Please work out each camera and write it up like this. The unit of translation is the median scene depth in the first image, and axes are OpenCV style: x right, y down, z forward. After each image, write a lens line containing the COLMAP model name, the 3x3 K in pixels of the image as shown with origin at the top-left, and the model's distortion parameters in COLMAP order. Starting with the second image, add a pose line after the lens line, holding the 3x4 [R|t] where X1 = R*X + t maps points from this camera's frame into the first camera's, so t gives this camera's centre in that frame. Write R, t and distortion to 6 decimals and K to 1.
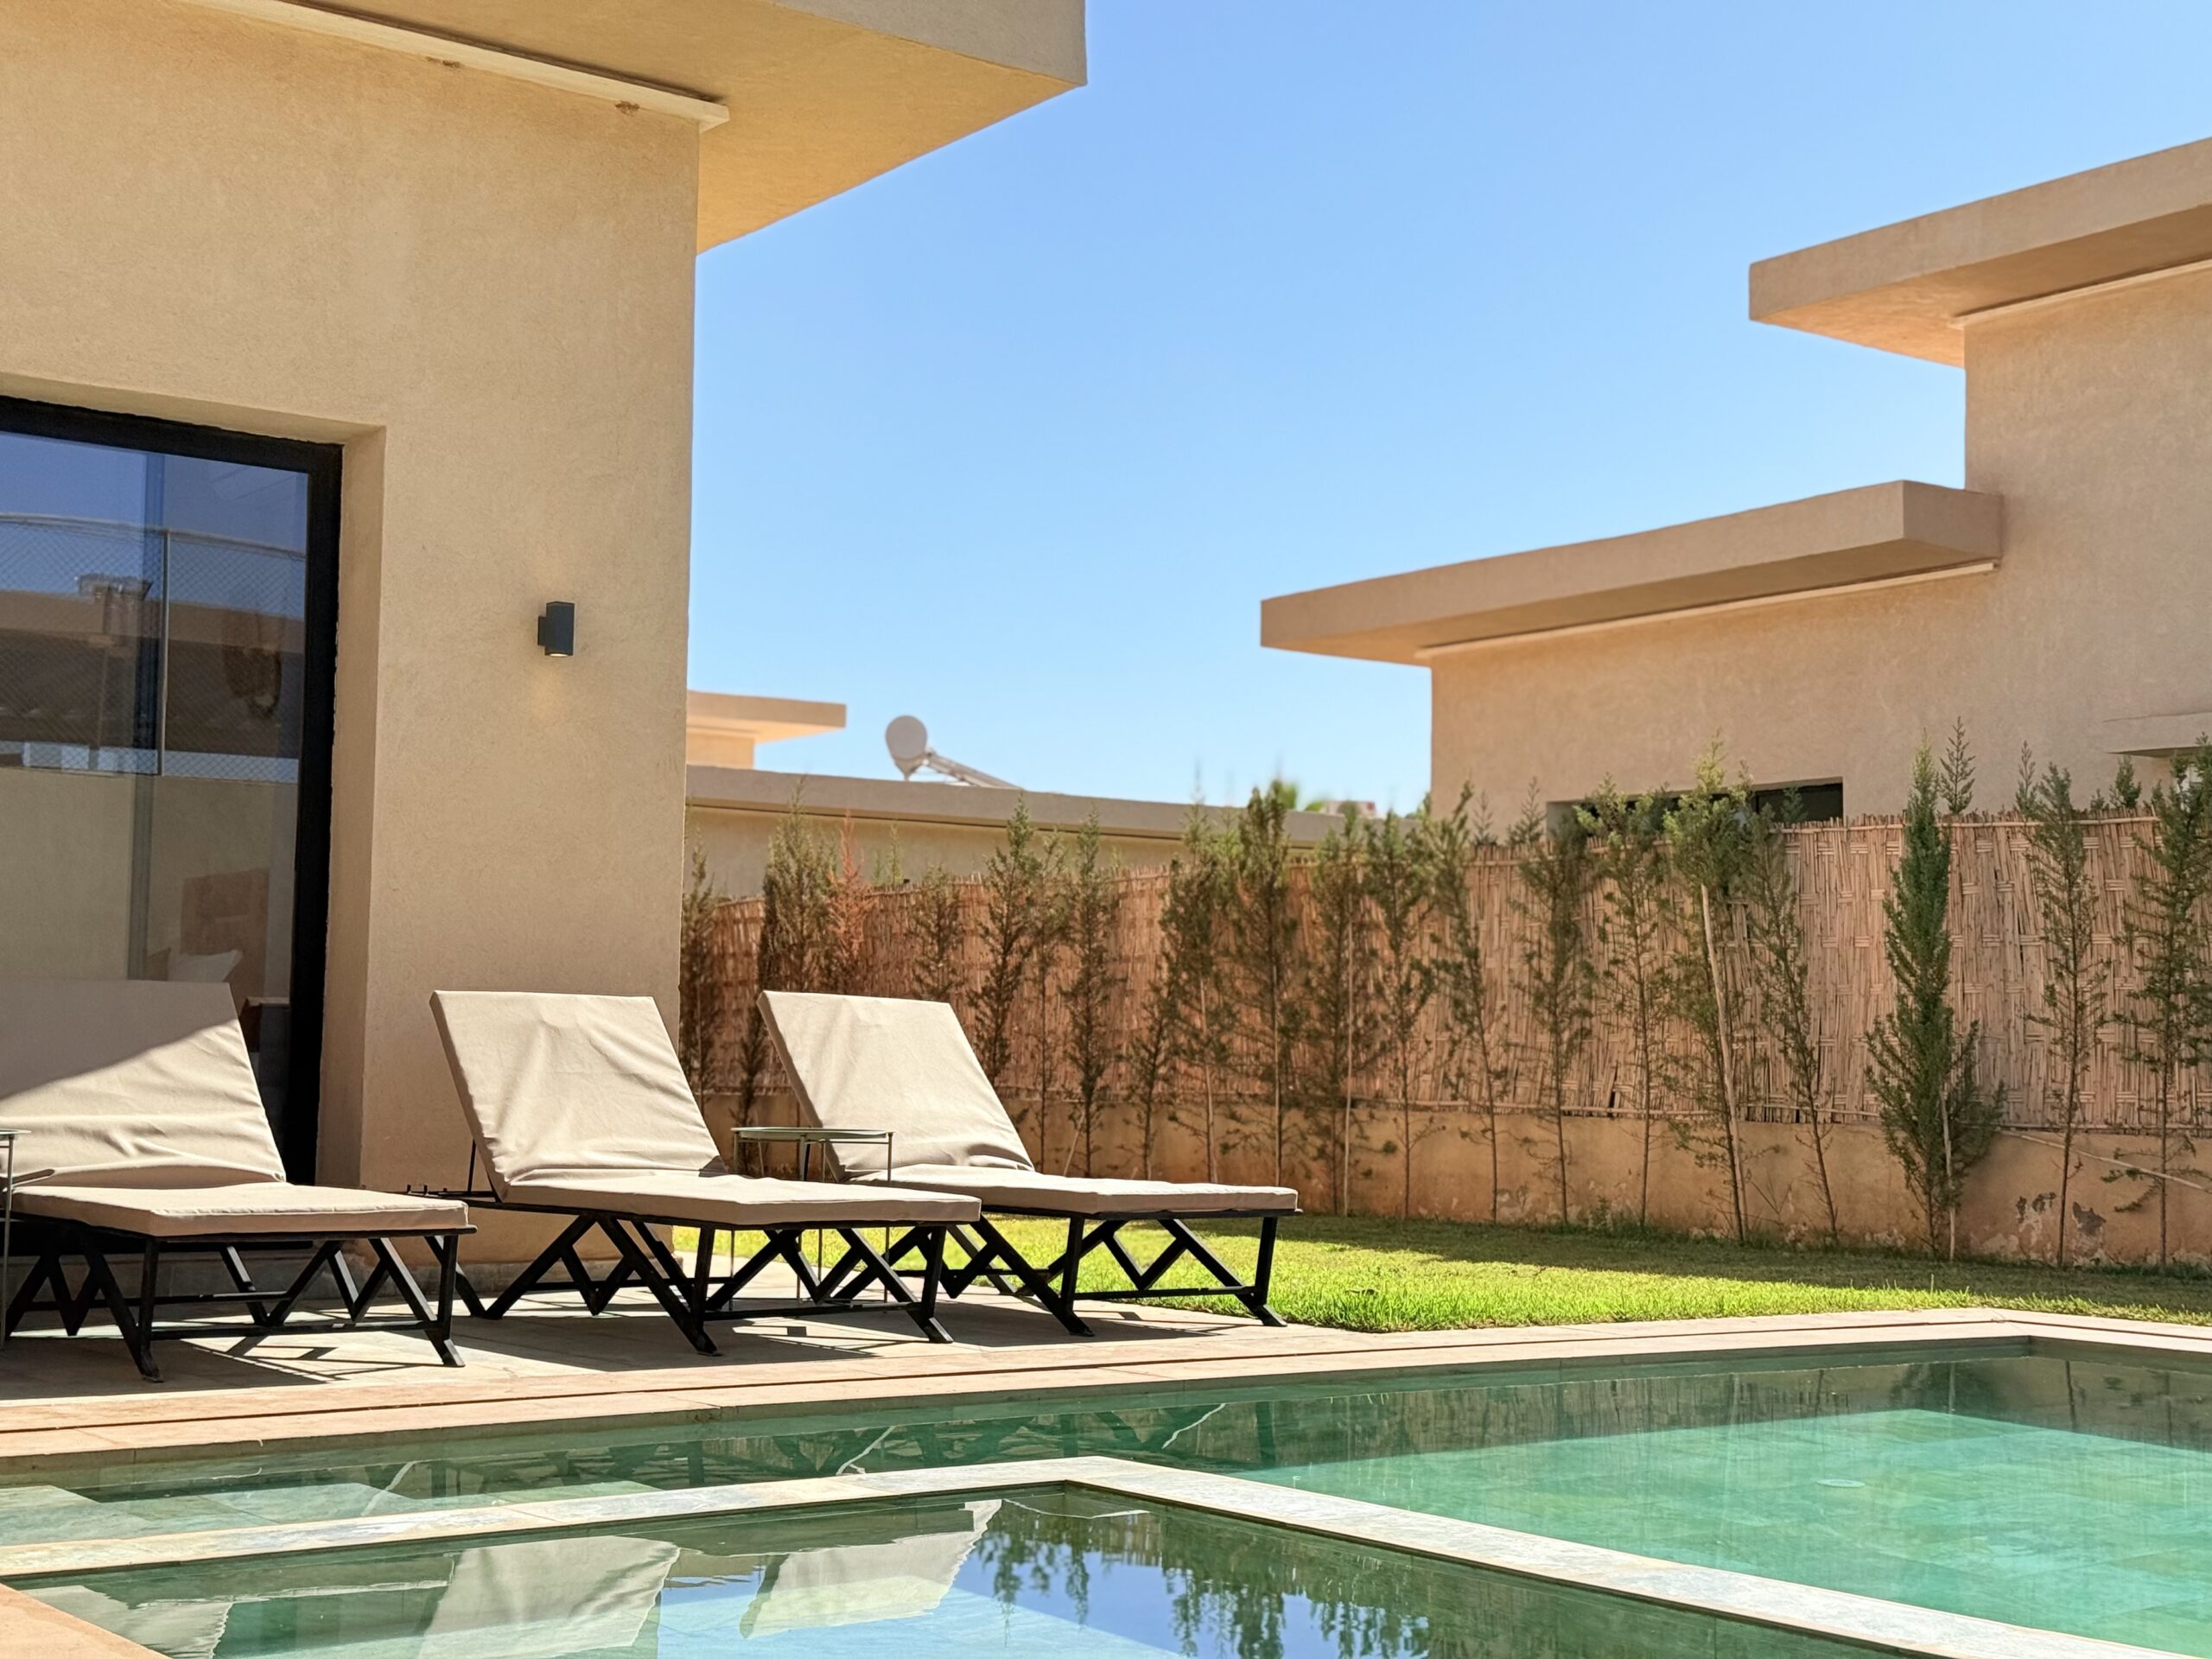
lens RADIAL K [[3137.9, 0, 1145.1], [0, 3137.9, 819.9], [0, 0, 1]] dist [0.081006, 0.058456]
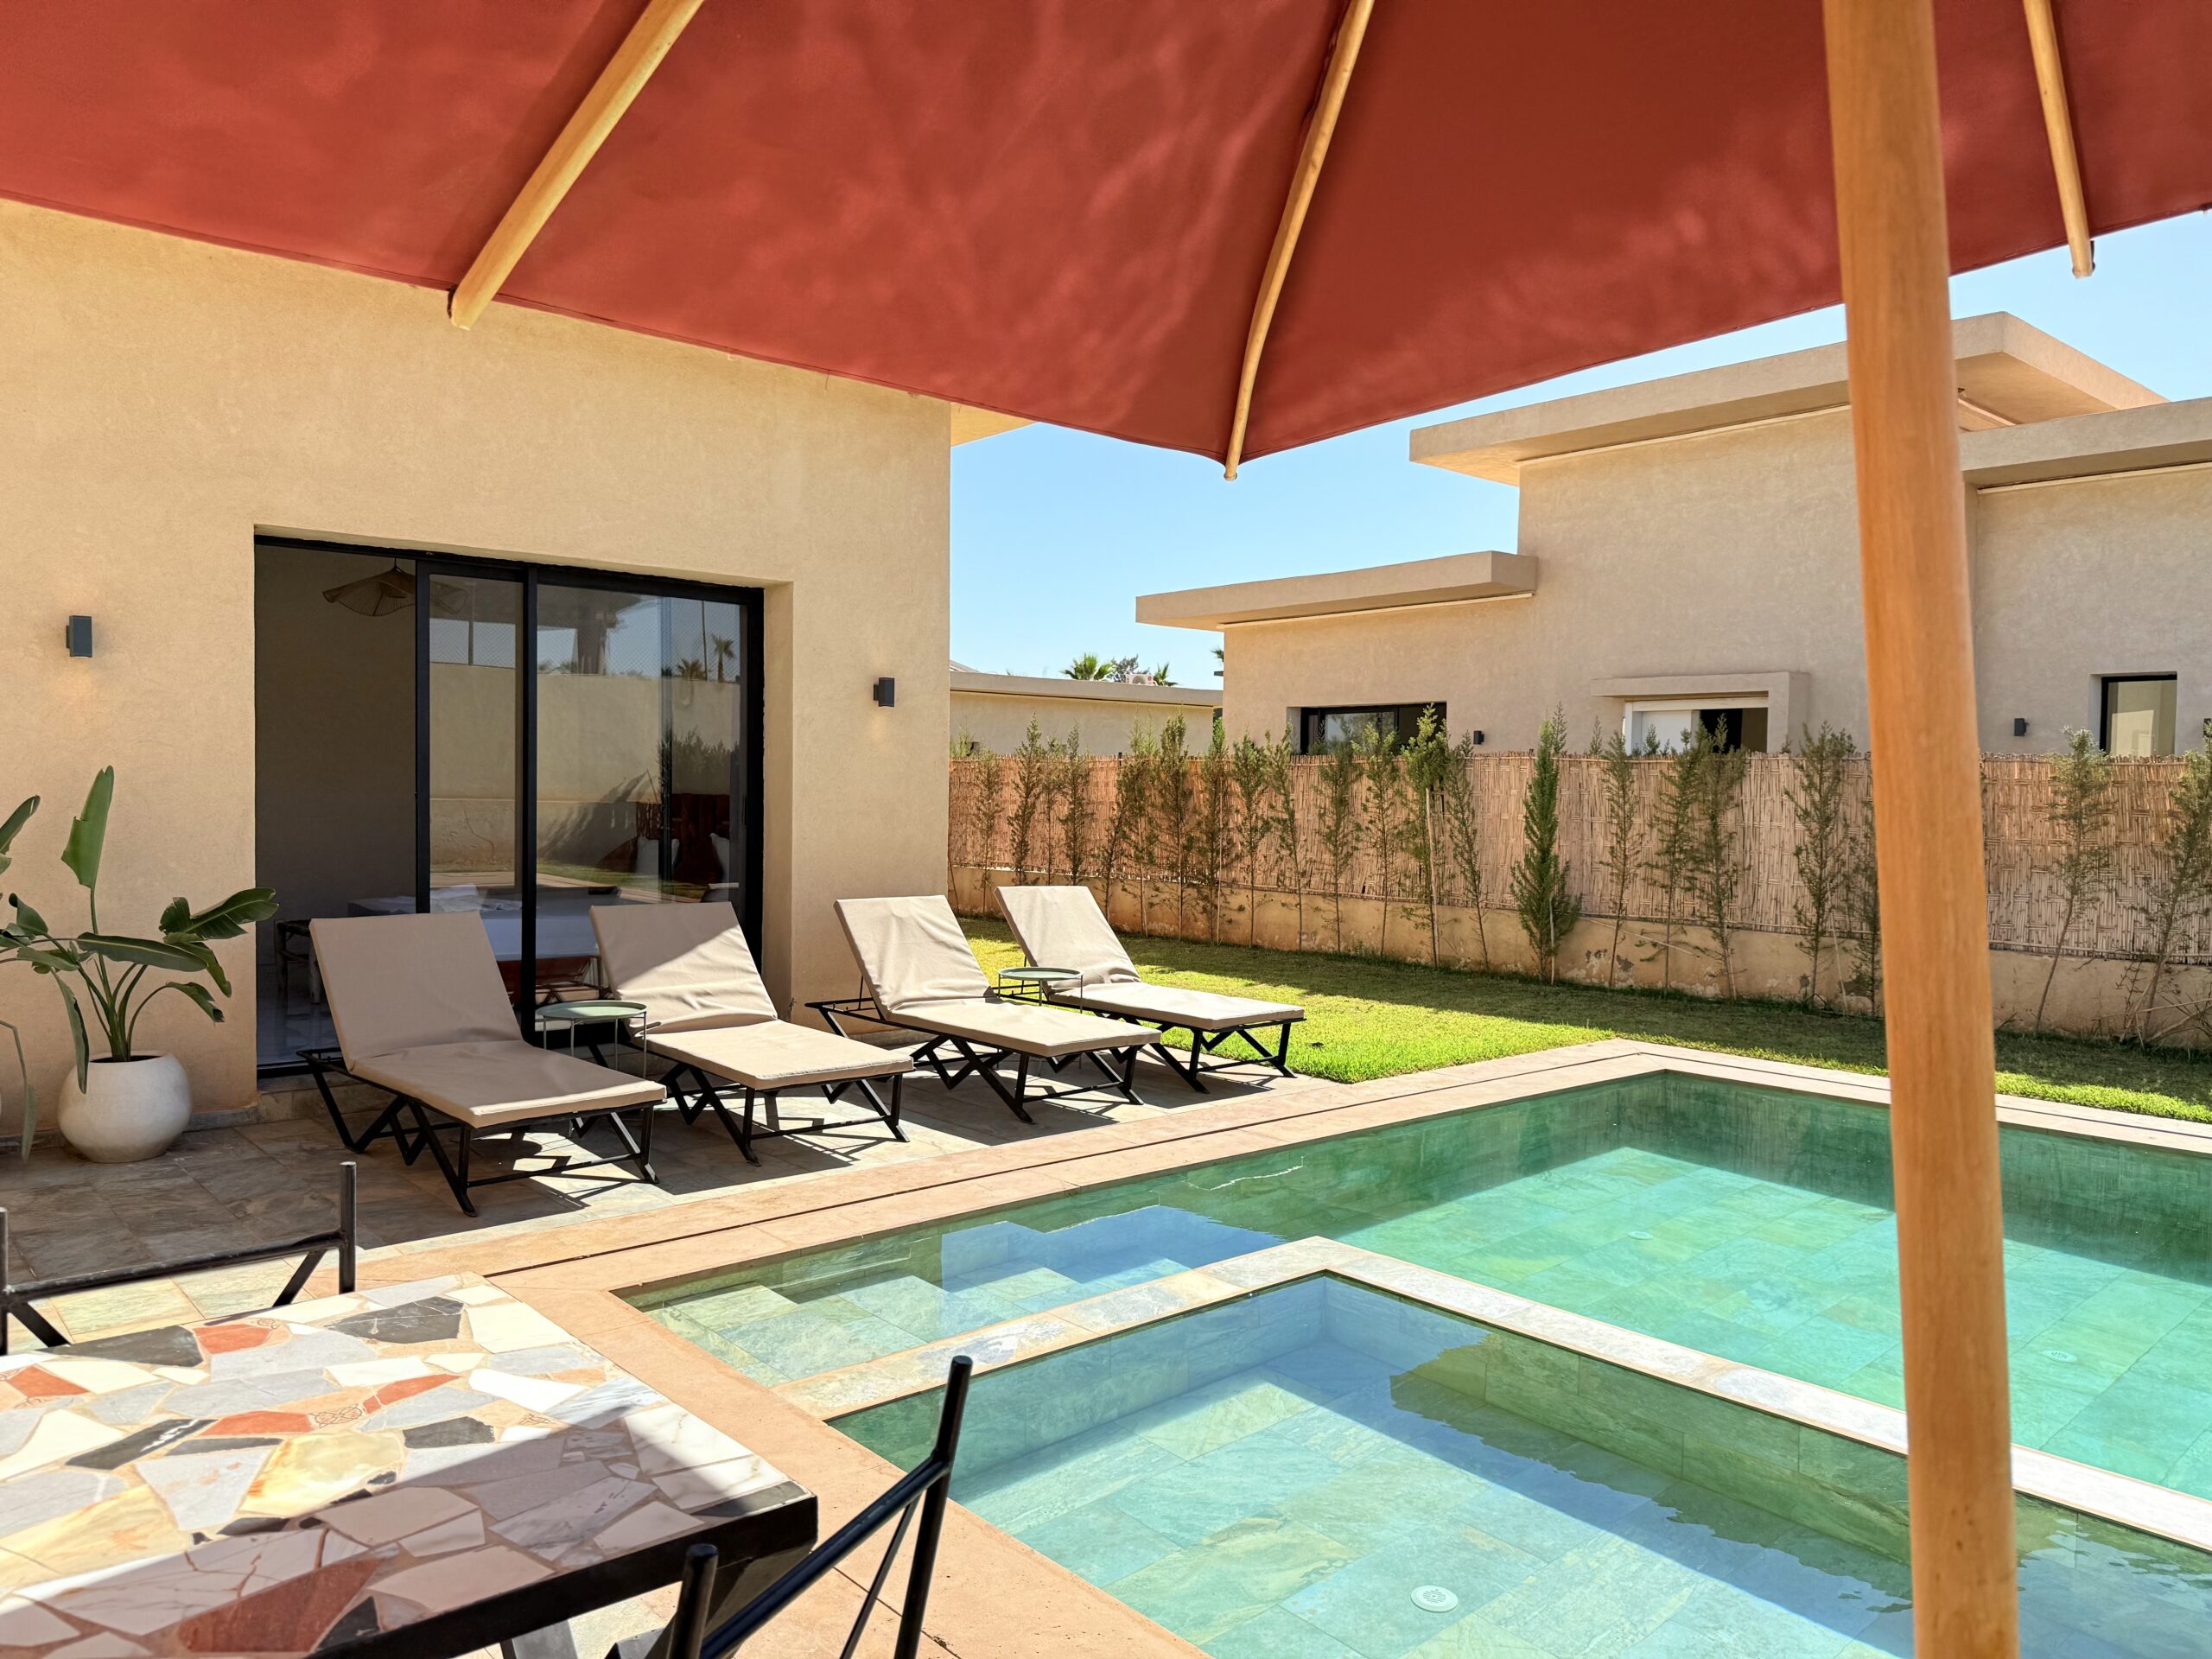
lens RADIAL K [[1568.0, 0, 1105.8], [0, 1568.0, 837.1], [0, 0, 1]] dist [0.110705, -0.155600]
pose [[0.997045, -0.001892, 0.076799, -0.092910], [-0.007119, 0.993119, 0.116890, -0.060737], [-0.076492, -0.117091, 0.990171, 0.054351]]
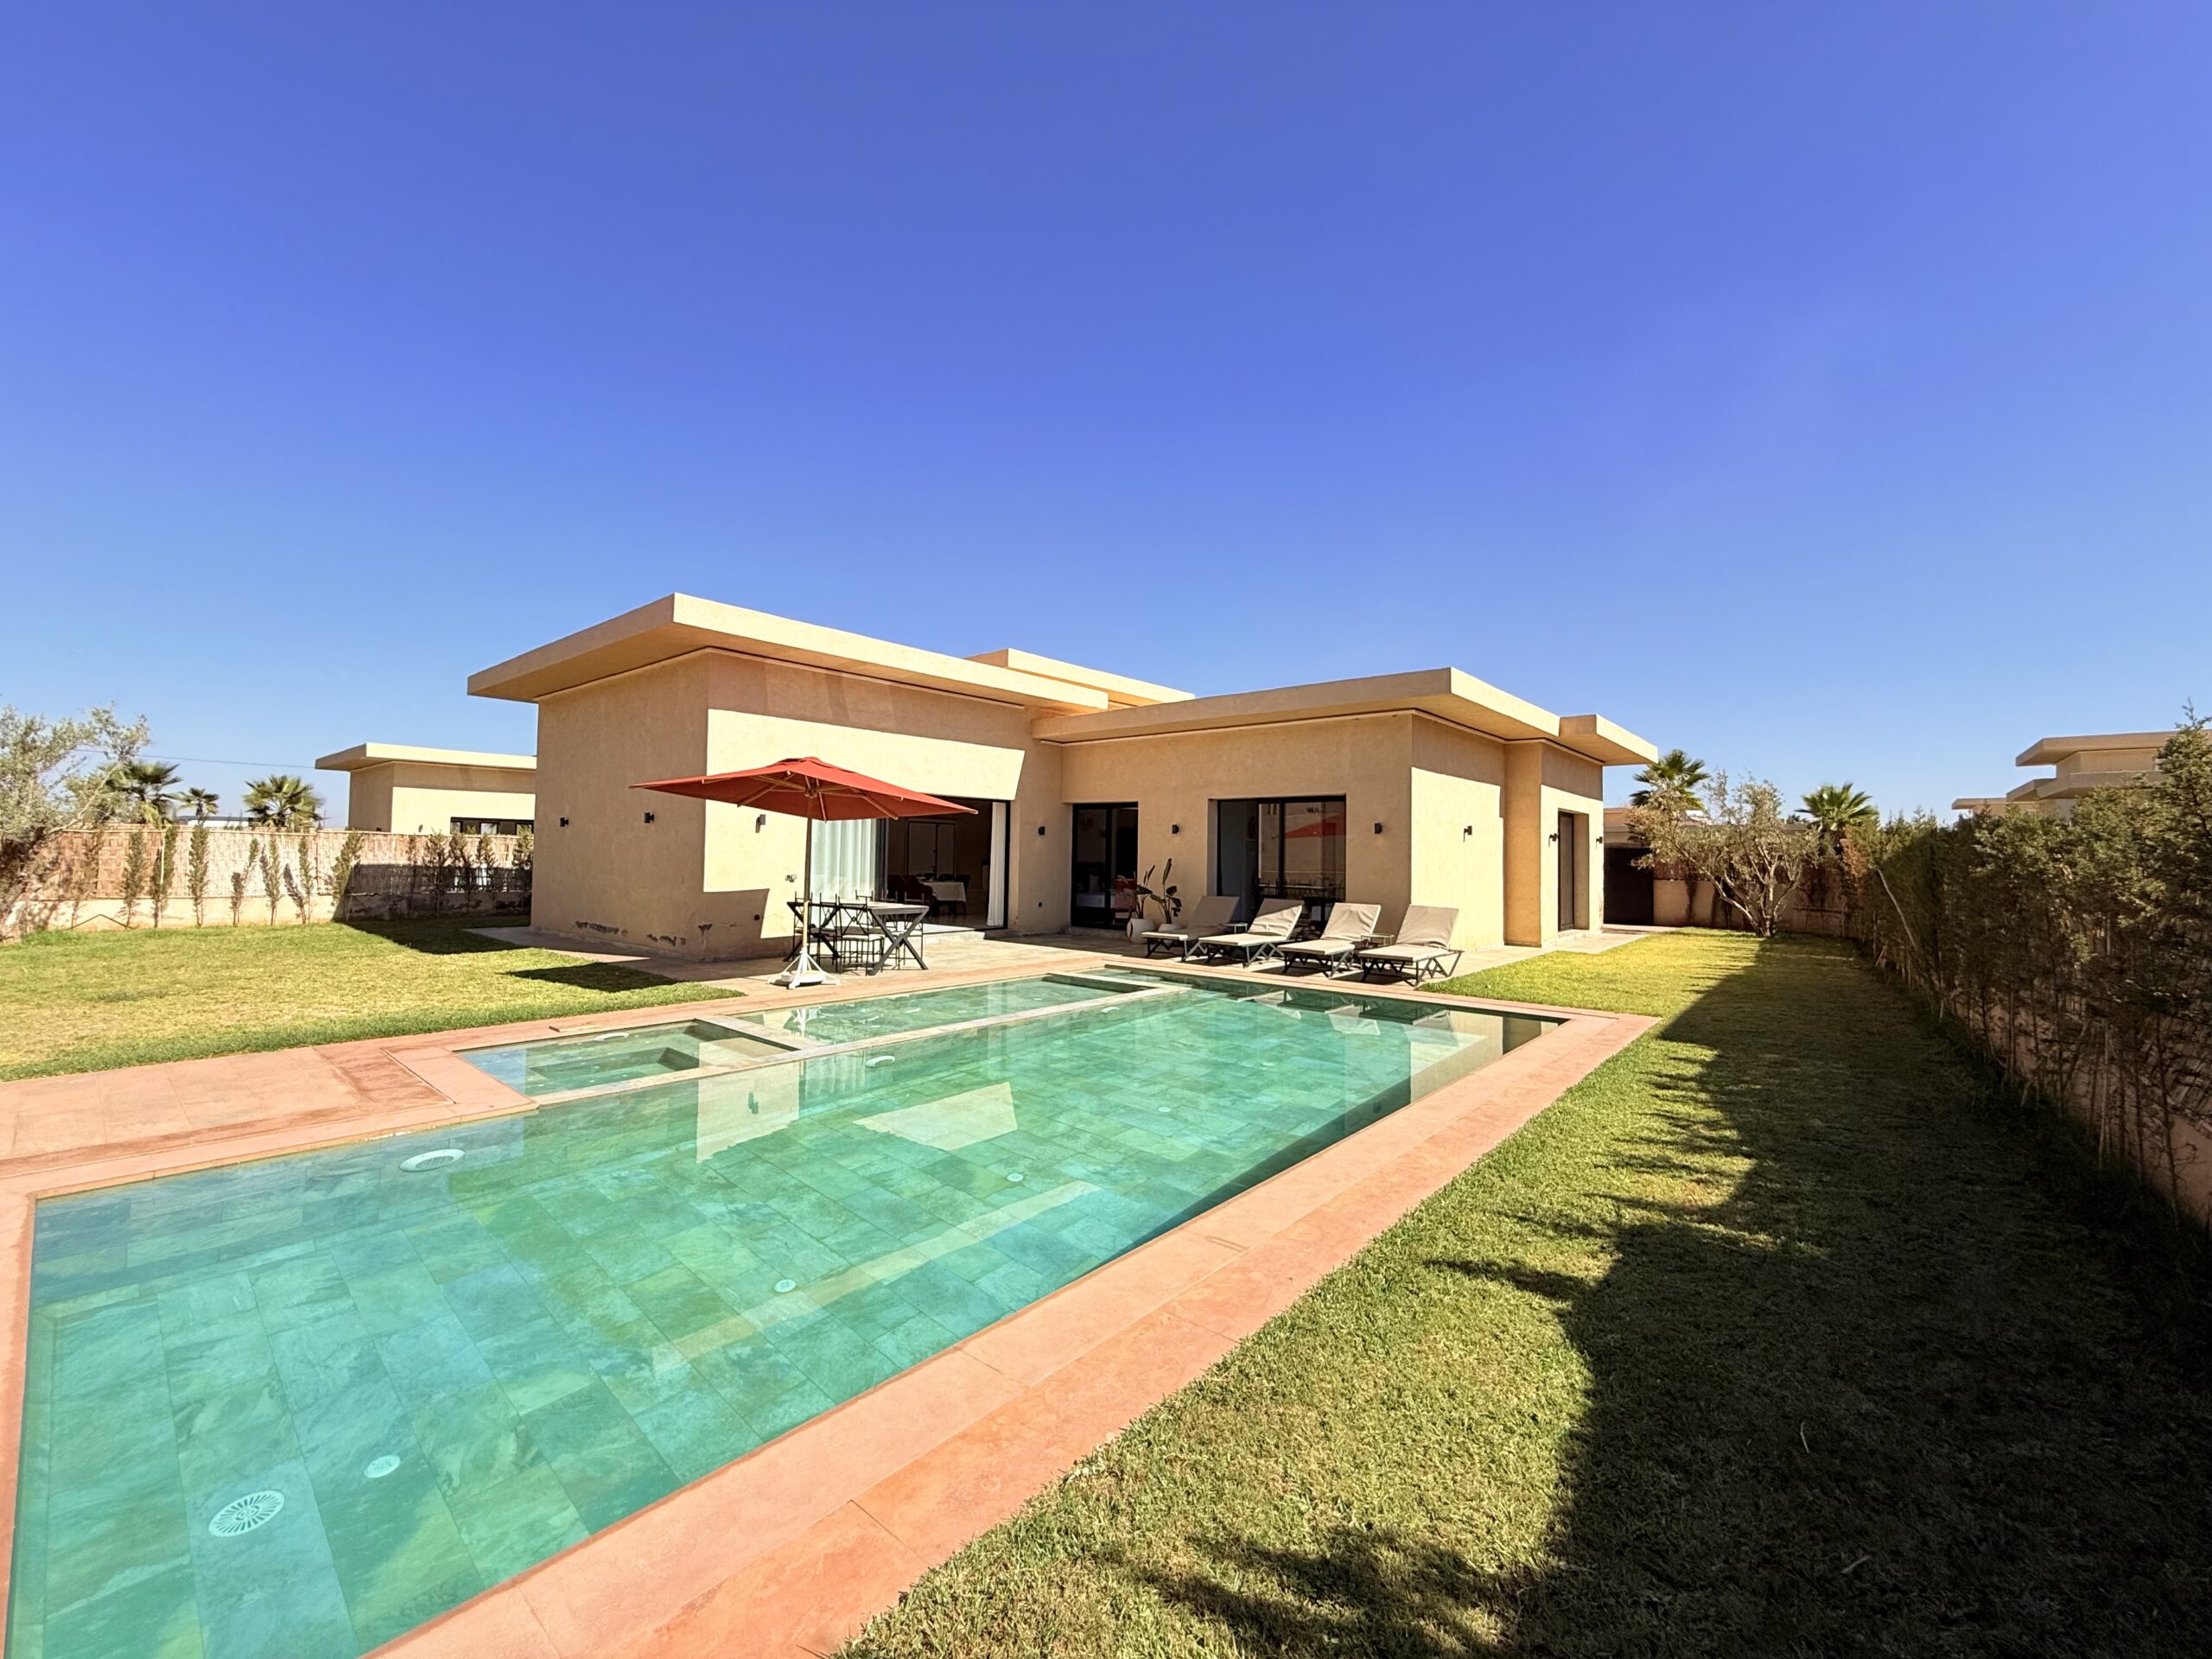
lens RADIAL K [[883.2, 0, 1102.3], [0, 883.2, 827.4], [0, 0, 1]] dist [-0.000331, 0.000132]
pose [[0.223106, -0.040589, -0.973949, 0.759799], [0.075660, 0.996840, -0.024212, -0.044287], [0.971853, -0.068287, 0.225472, 0.196881]]
